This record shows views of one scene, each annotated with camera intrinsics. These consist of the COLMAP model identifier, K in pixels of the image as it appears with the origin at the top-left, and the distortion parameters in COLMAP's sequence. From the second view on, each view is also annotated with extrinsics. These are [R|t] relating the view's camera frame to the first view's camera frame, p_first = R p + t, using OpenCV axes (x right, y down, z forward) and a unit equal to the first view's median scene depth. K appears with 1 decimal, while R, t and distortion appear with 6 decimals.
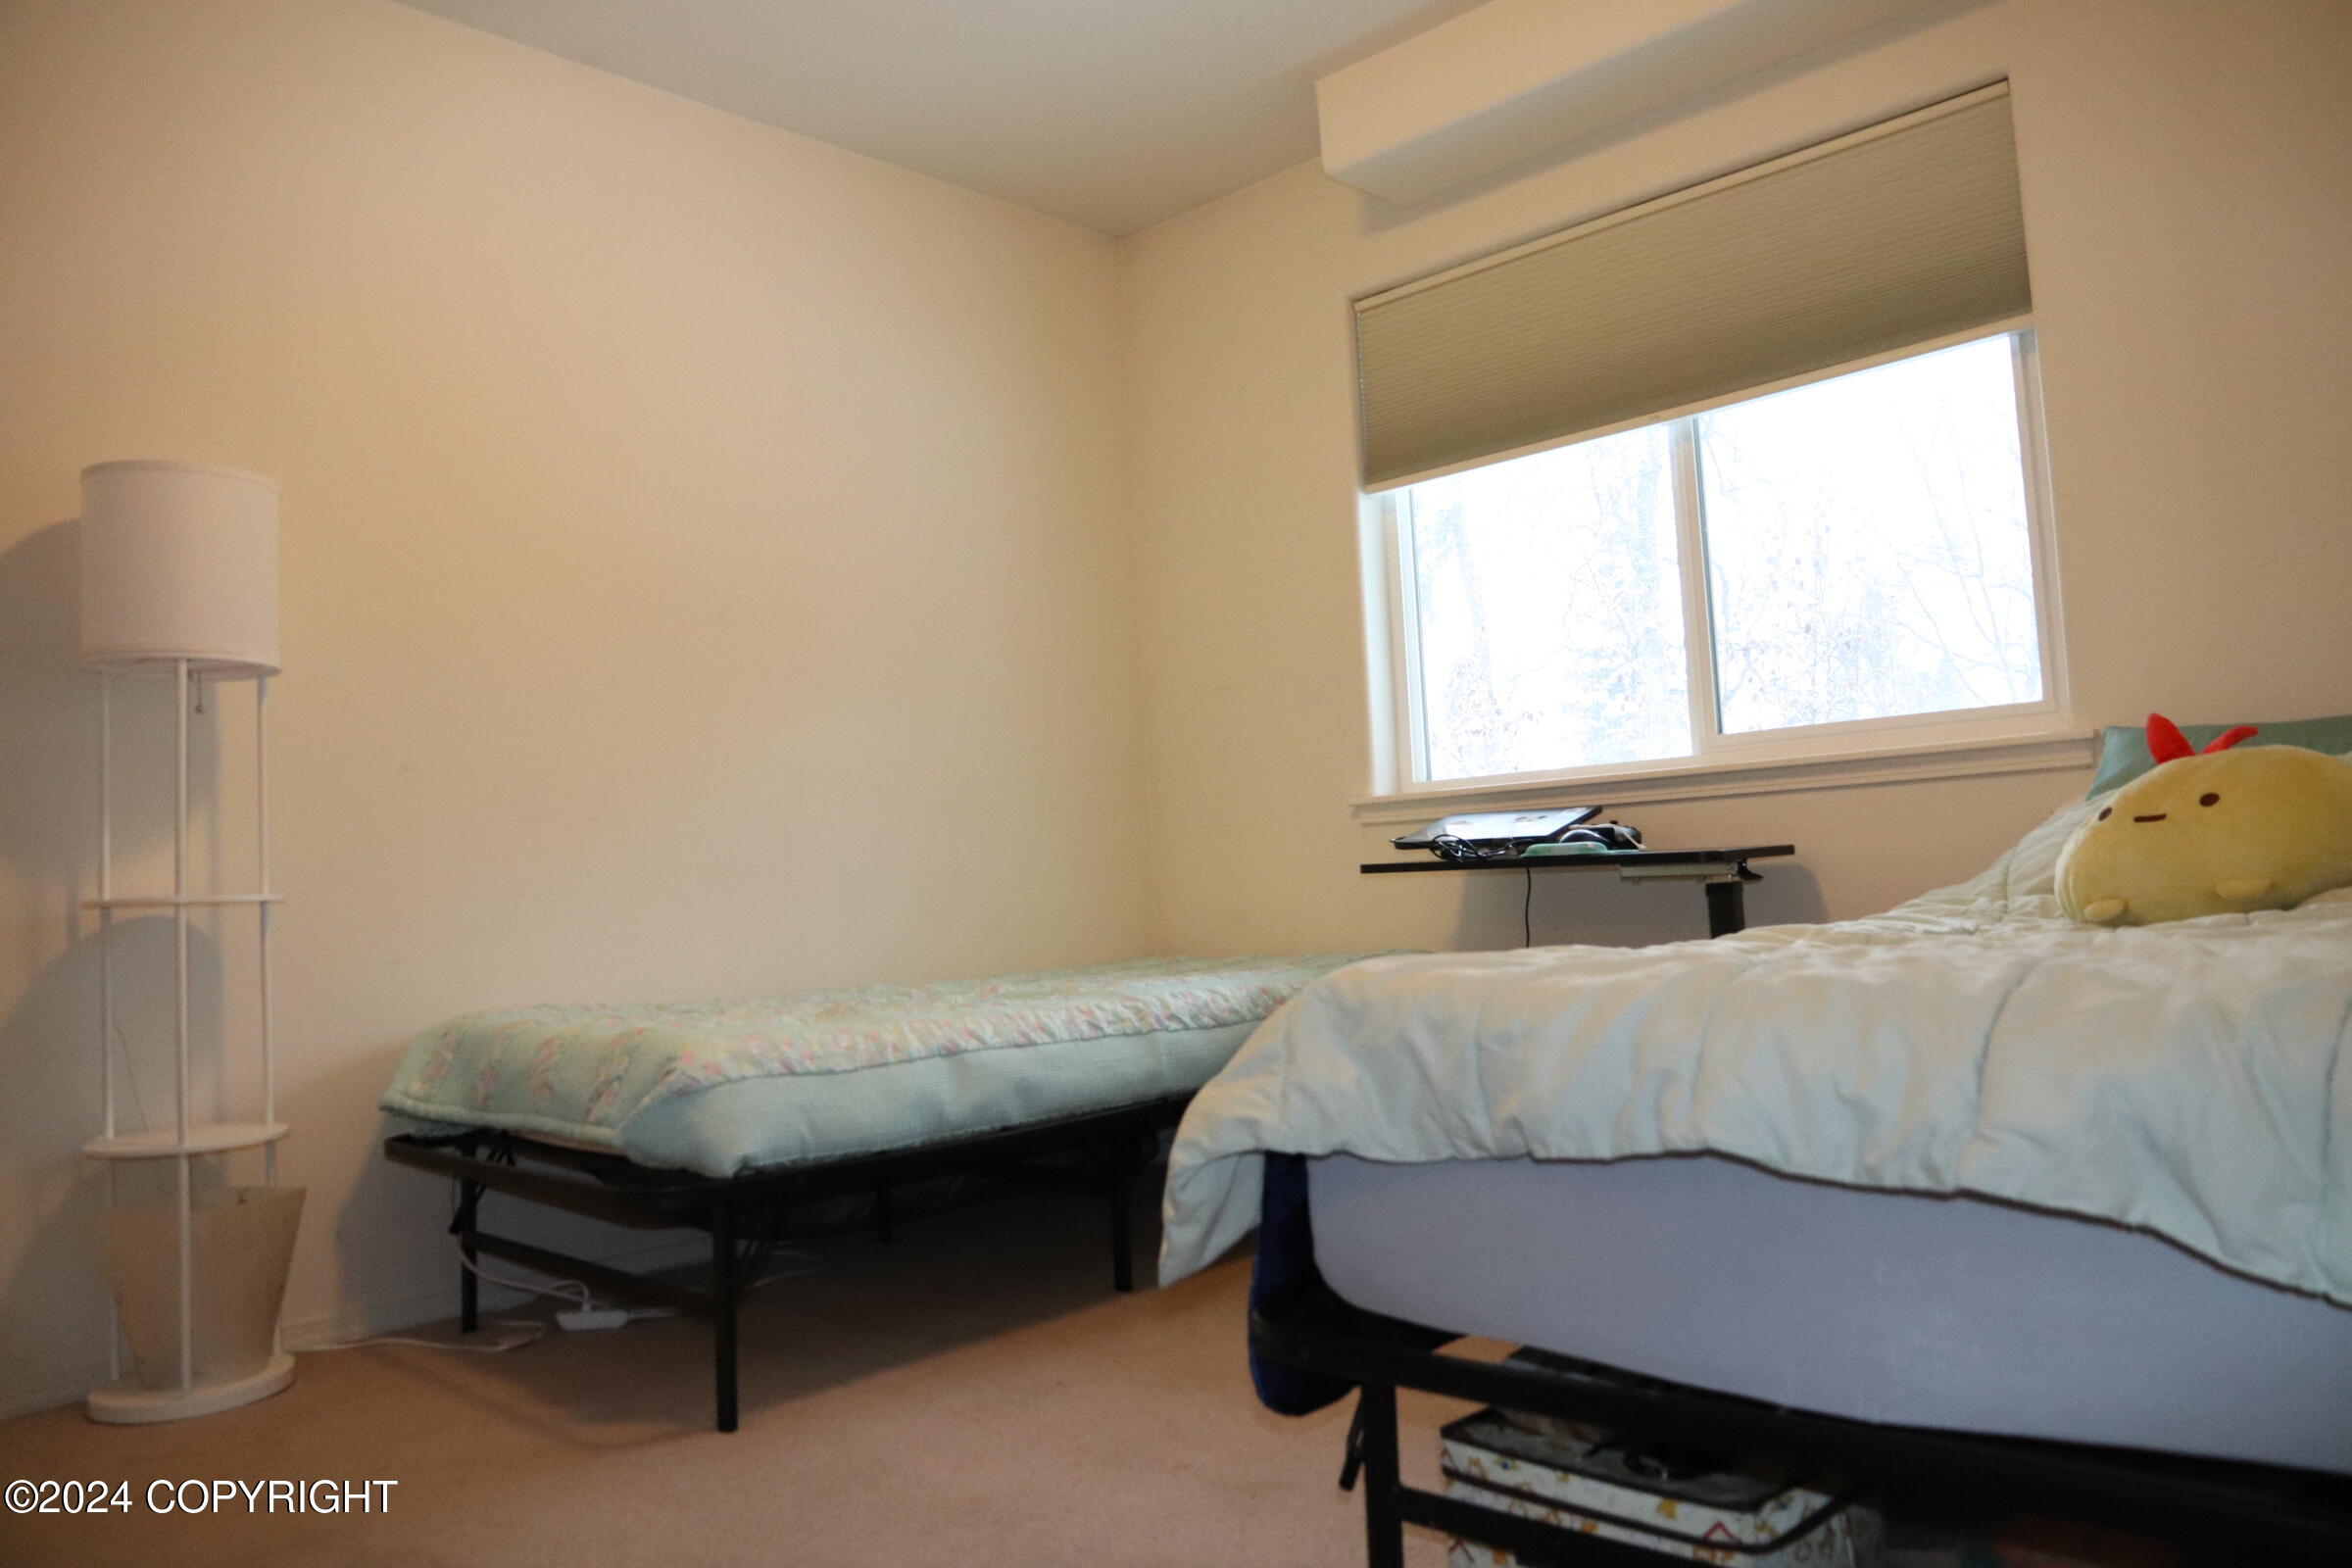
lens RADIAL K [[1624.4, 0, 1174.8], [0, 1624.4, 785.3], [0, 0, 1]] dist [-0.119008, 0.083590]
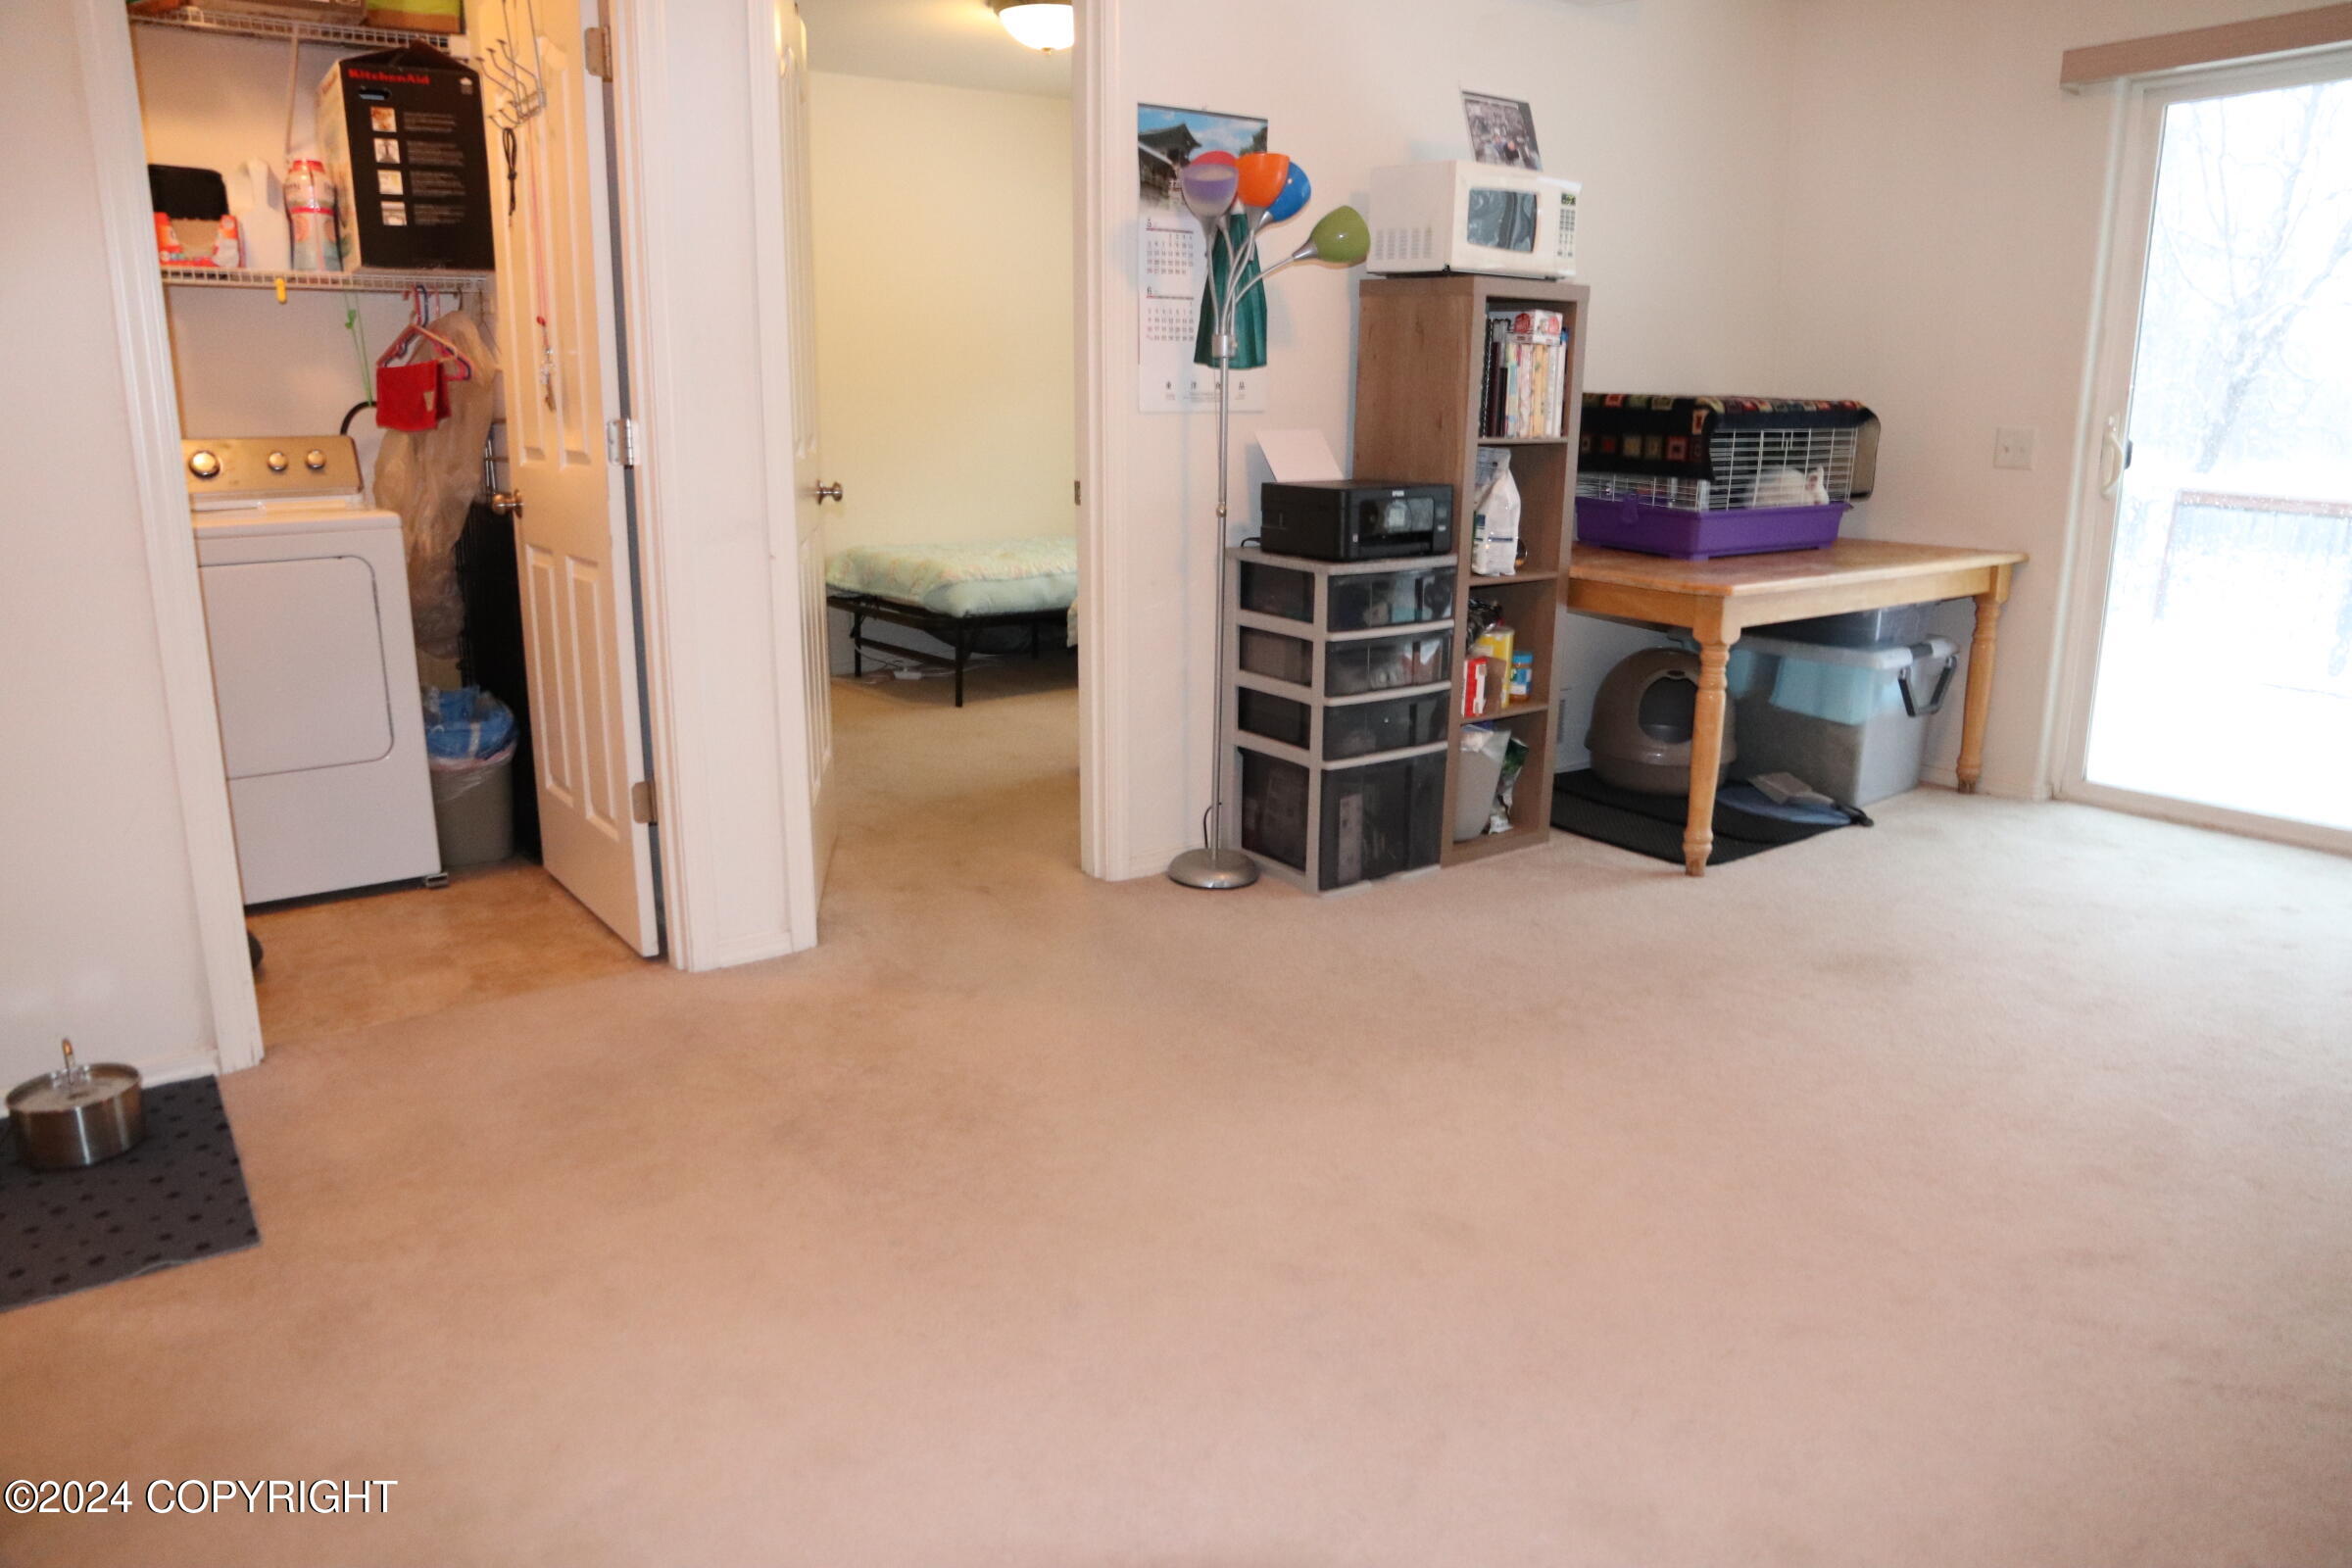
lens RADIAL K [[1594.3, 0, 1175.4], [0, 1594.3, 787.7], [0, 0, 1]] dist [-0.093007, 0.045106]
pose [[0.985382, 0.088772, -0.145403, 0.435014], [-0.040225, 0.950611, 0.307767, -0.283853], [0.165543, -0.297419, 0.940286, -1.367210]]
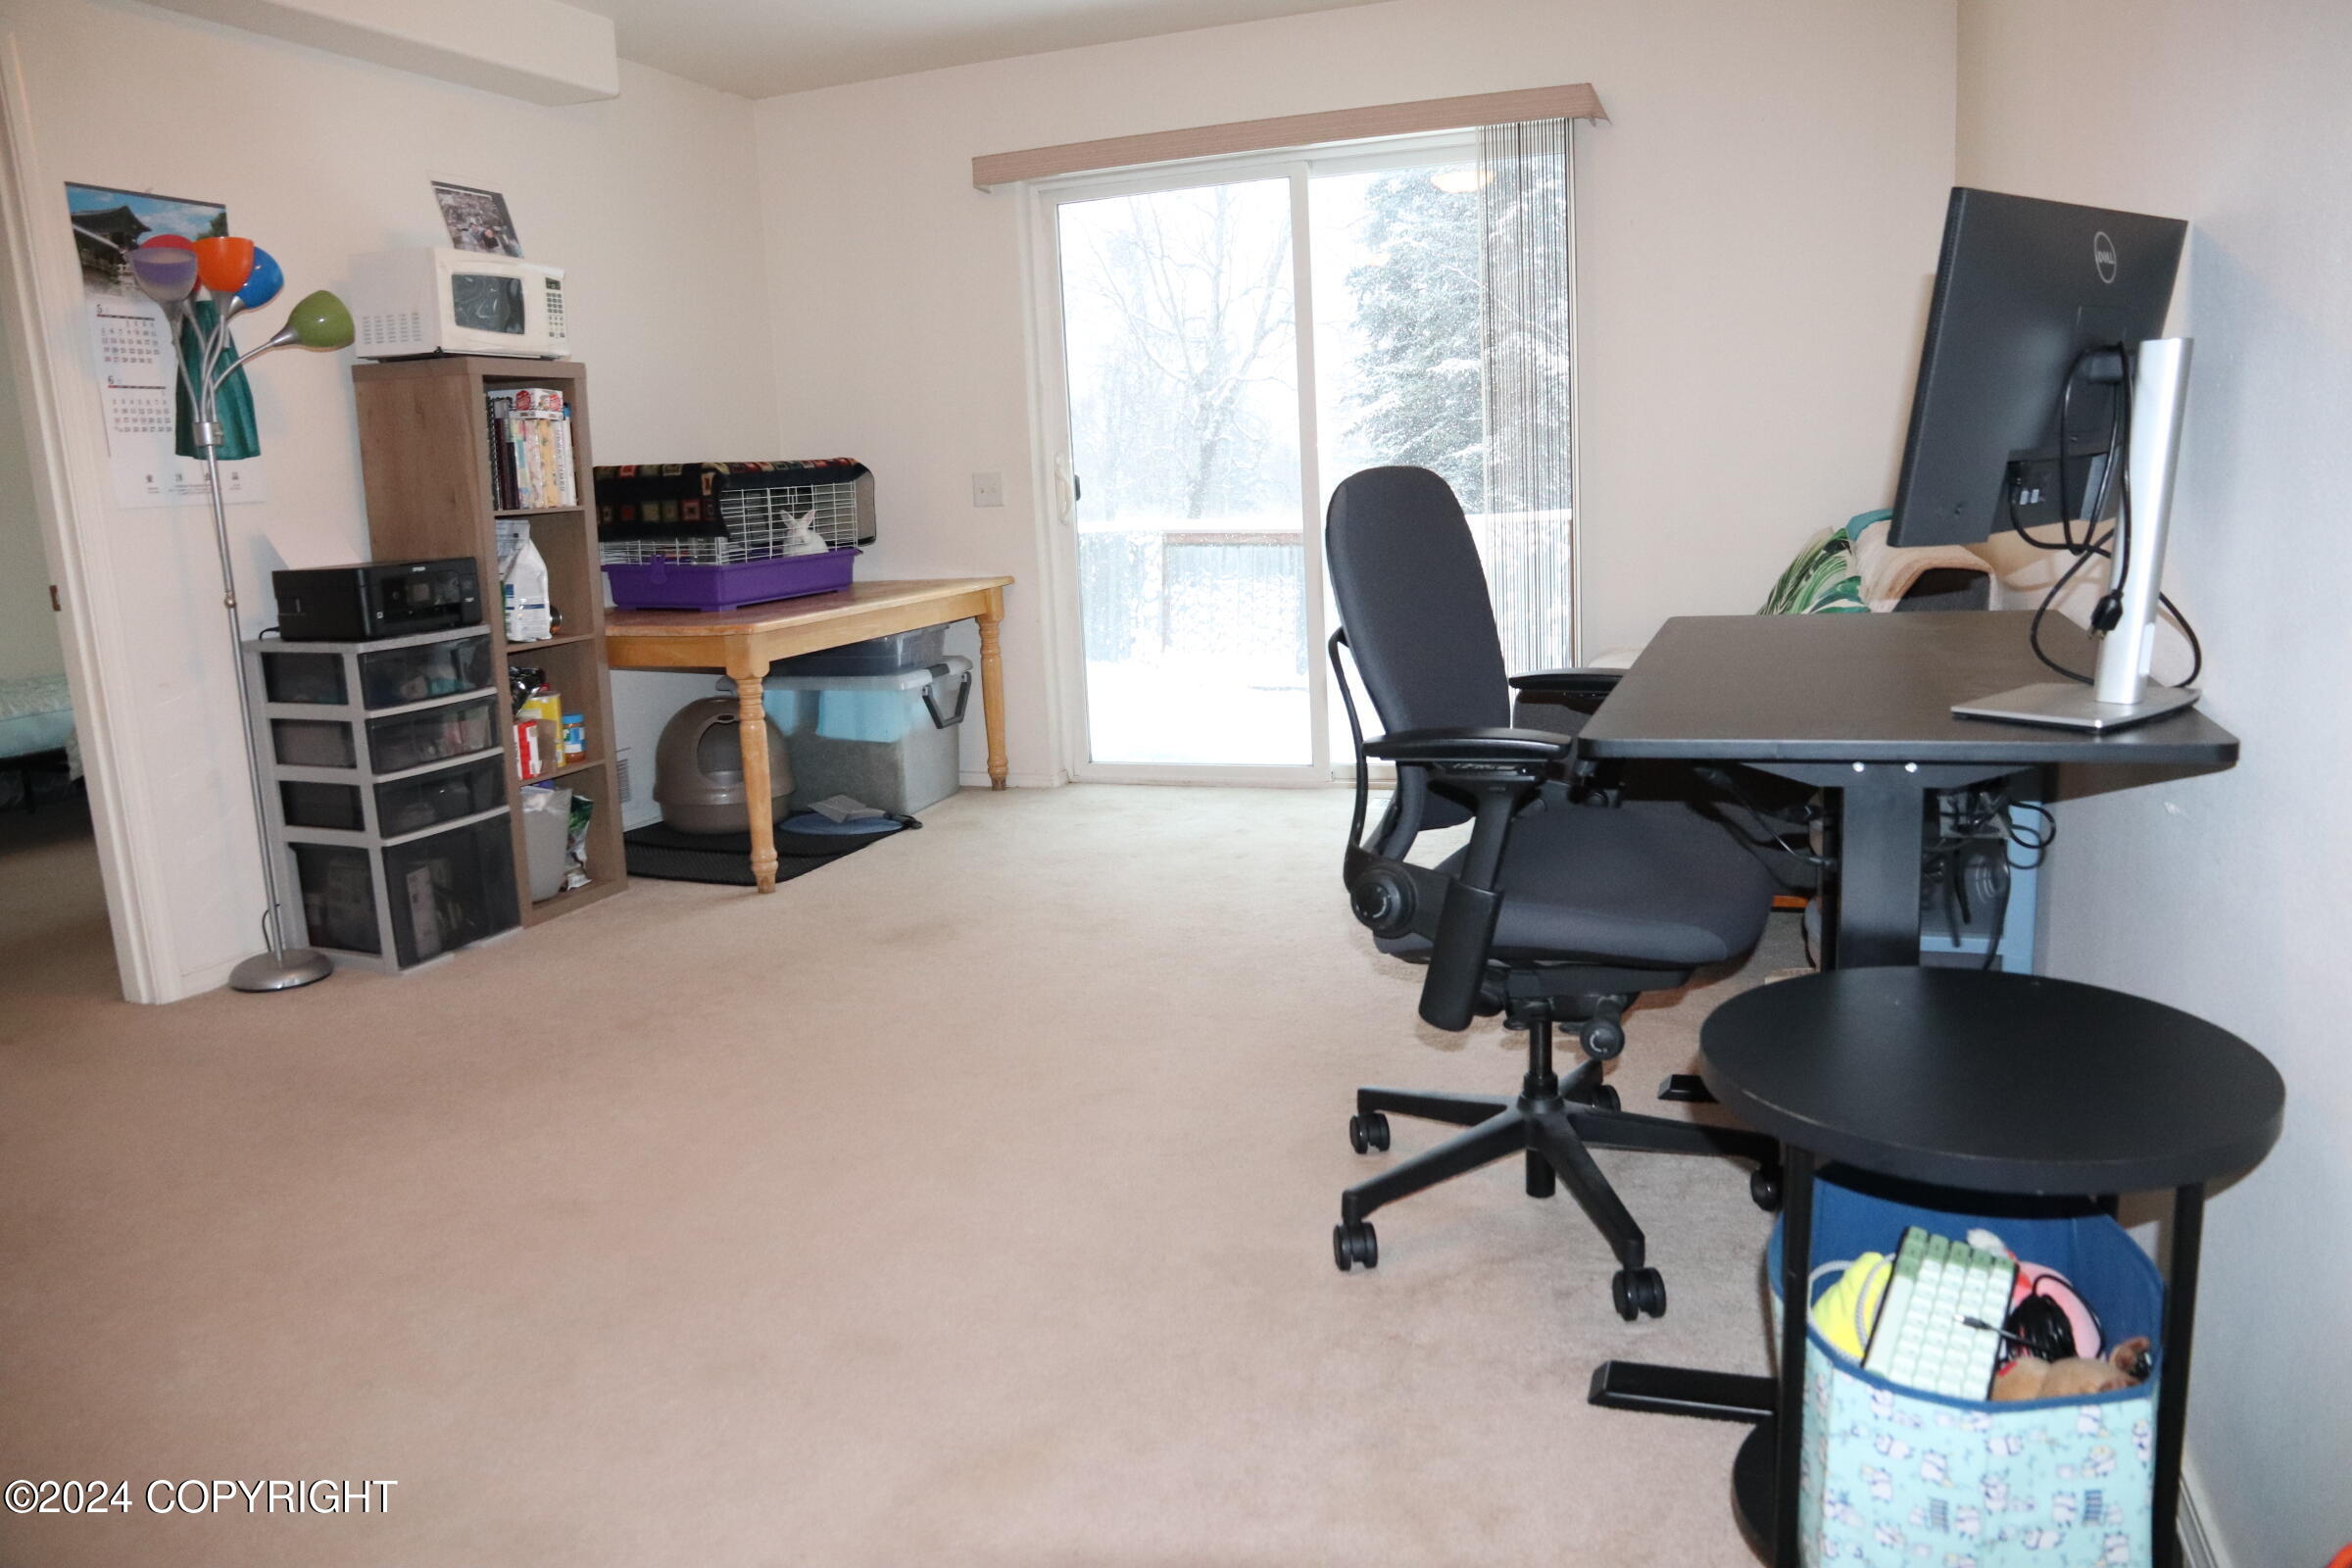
lens RADIAL K [[1624.4, 0, 1167.2], [0, 1624.4, 787.5], [0, 0, 1]] dist [-0.119008, 0.083590]
pose [[0.923488, -0.068431, 0.377475, 0.490200], [-0.021159, 0.973378, 0.228227, -0.241194], [-0.383044, -0.218751, 0.897455, -1.593527]]
